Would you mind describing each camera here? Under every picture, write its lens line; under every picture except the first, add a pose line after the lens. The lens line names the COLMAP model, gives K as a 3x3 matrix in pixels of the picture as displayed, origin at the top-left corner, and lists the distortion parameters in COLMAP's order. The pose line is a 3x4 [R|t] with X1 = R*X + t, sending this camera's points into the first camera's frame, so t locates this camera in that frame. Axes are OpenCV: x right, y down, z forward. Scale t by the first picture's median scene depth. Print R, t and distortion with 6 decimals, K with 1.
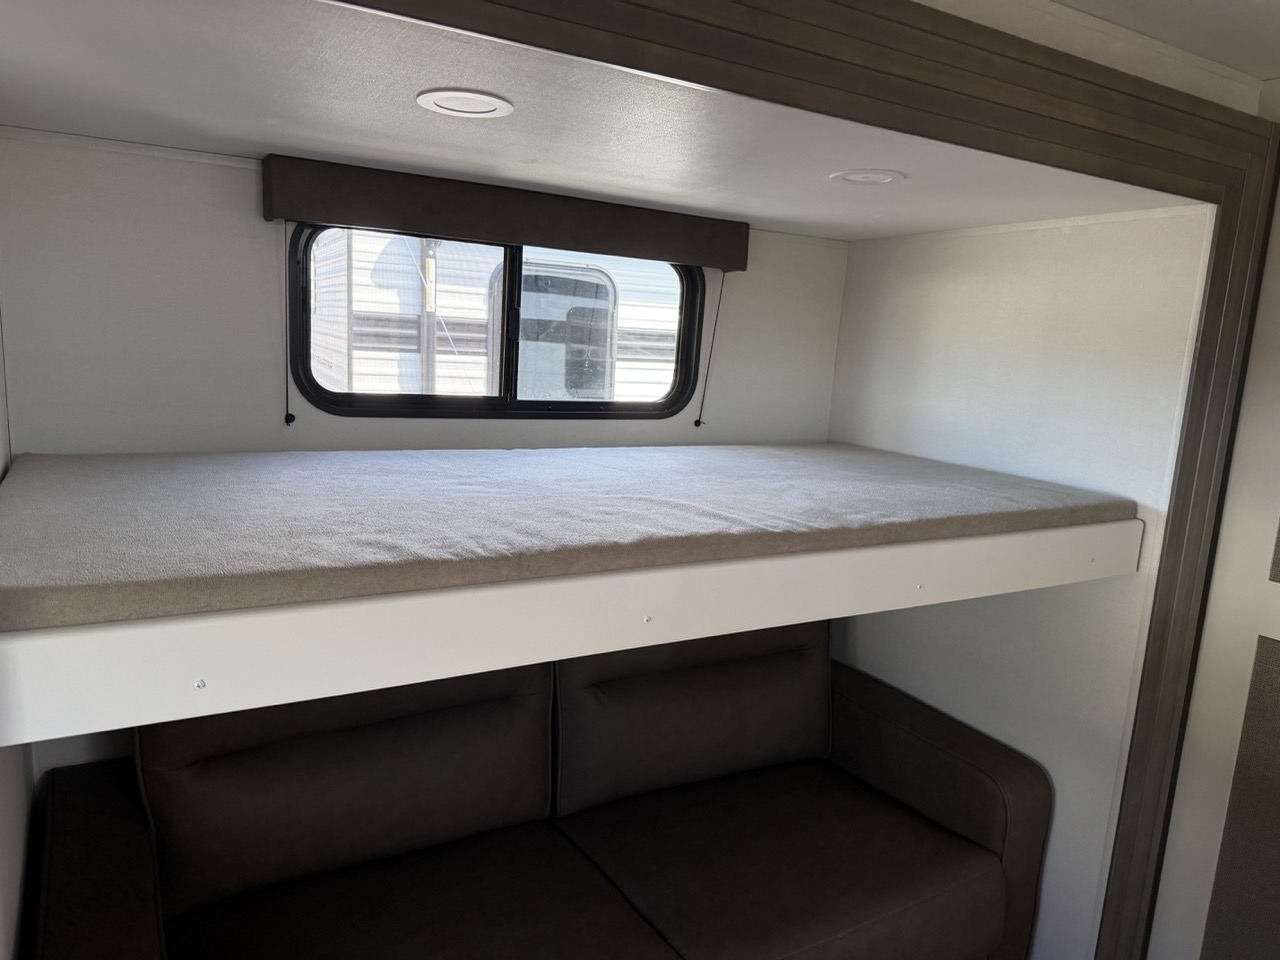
lens RADIAL K [[893.5, 0, 647.3], [0, 893.5, 483.9], [0, 0, 1]] dist [0.101314, -0.138139]
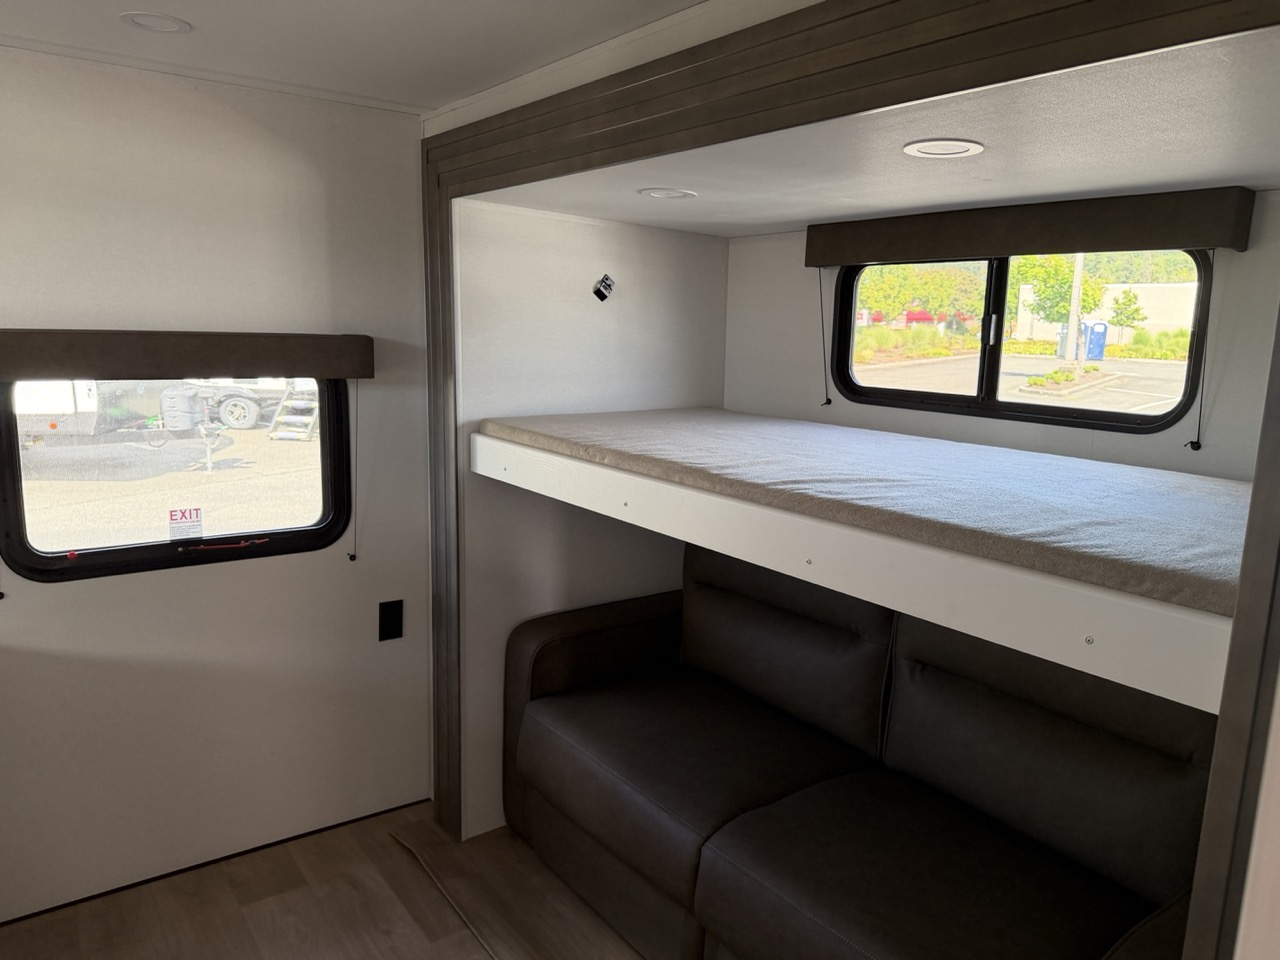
lens RADIAL K [[893.5, 0, 647.3], [0, 893.5, 483.9], [0, 0, 1]] dist [0.101314, -0.138139]
pose [[0.105135, 0.115945, -0.987676, 0.925305], [-0.189698, 0.977281, 0.094532, -0.021582], [0.976197, 0.177422, 0.124741, 0.504607]]
